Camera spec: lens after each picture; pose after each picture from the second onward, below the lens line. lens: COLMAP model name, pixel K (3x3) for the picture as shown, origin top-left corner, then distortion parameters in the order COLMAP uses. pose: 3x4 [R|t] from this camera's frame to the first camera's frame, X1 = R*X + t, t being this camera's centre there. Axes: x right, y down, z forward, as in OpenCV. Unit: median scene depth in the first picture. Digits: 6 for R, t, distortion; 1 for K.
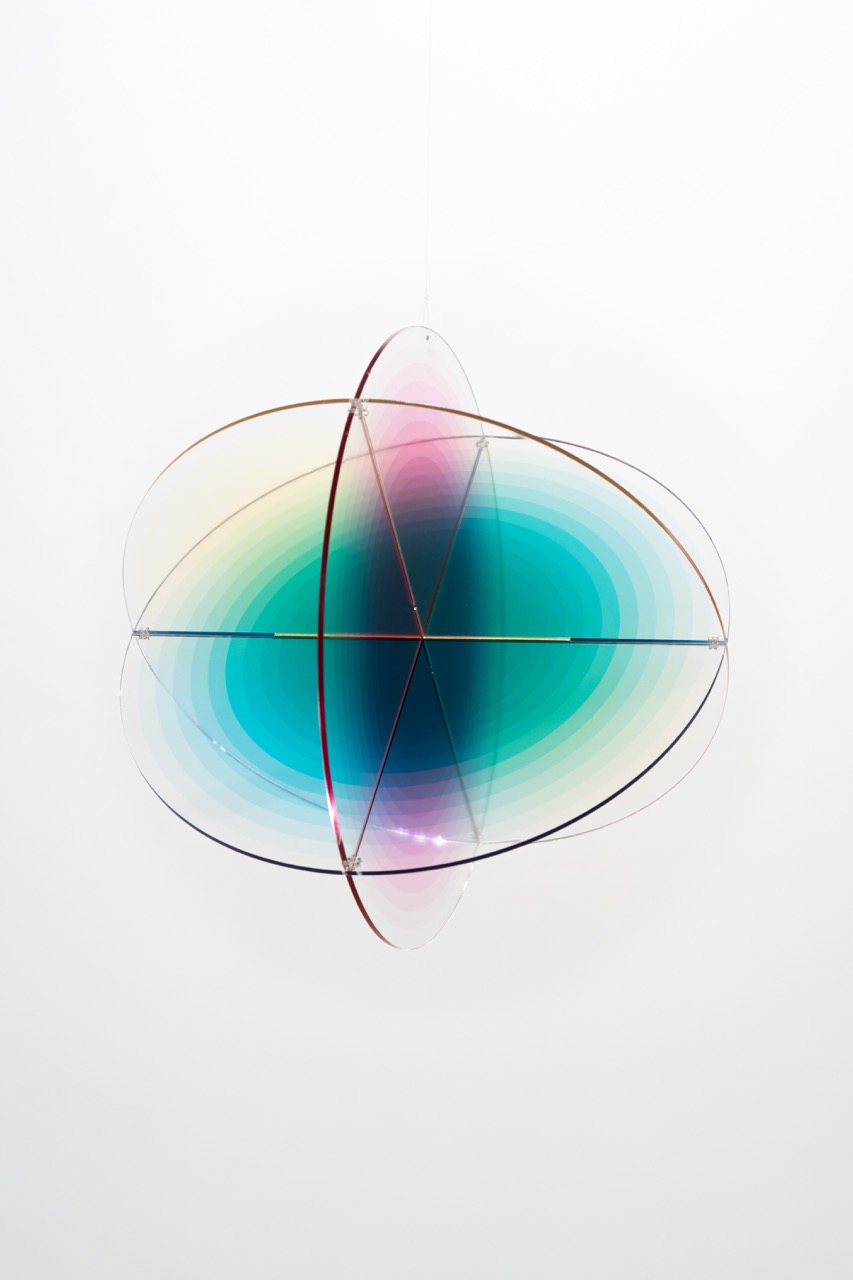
lens RADIAL K [[2694.2, 0, 426.5], [0, 2694.2, 640.0], [0, 0, 1]] dist [1.766748, 0.001794]
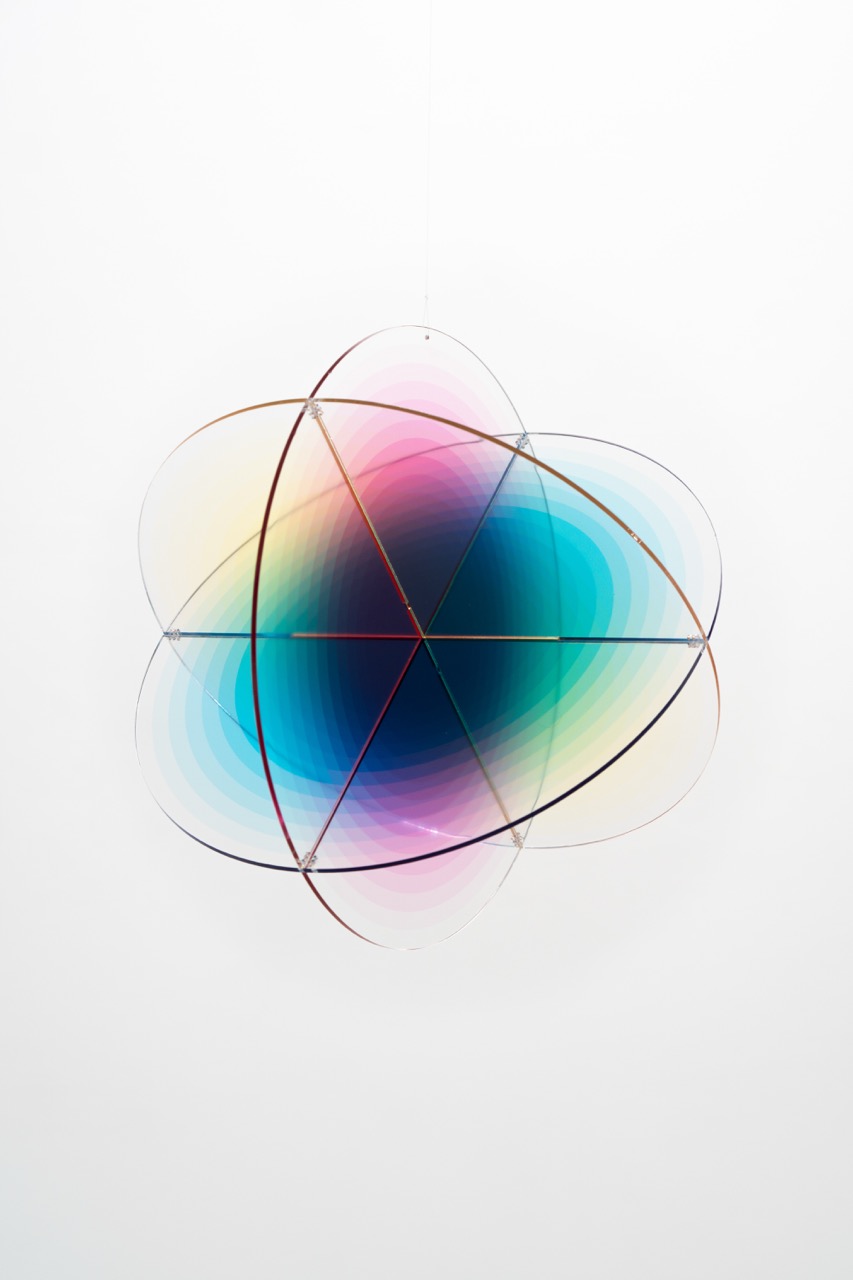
lens RADIAL K [[2694.2, 0, 426.5], [0, 2694.2, 640.0], [0, 0, 1]] dist [1.766748, 0.001794]
pose [[0.979774, -0.002828, -0.200089, 0.206146], [0.001548, 0.999977, -0.006557, 0.006902], [0.200103, 0.006115, 0.979756, 0.021590]]
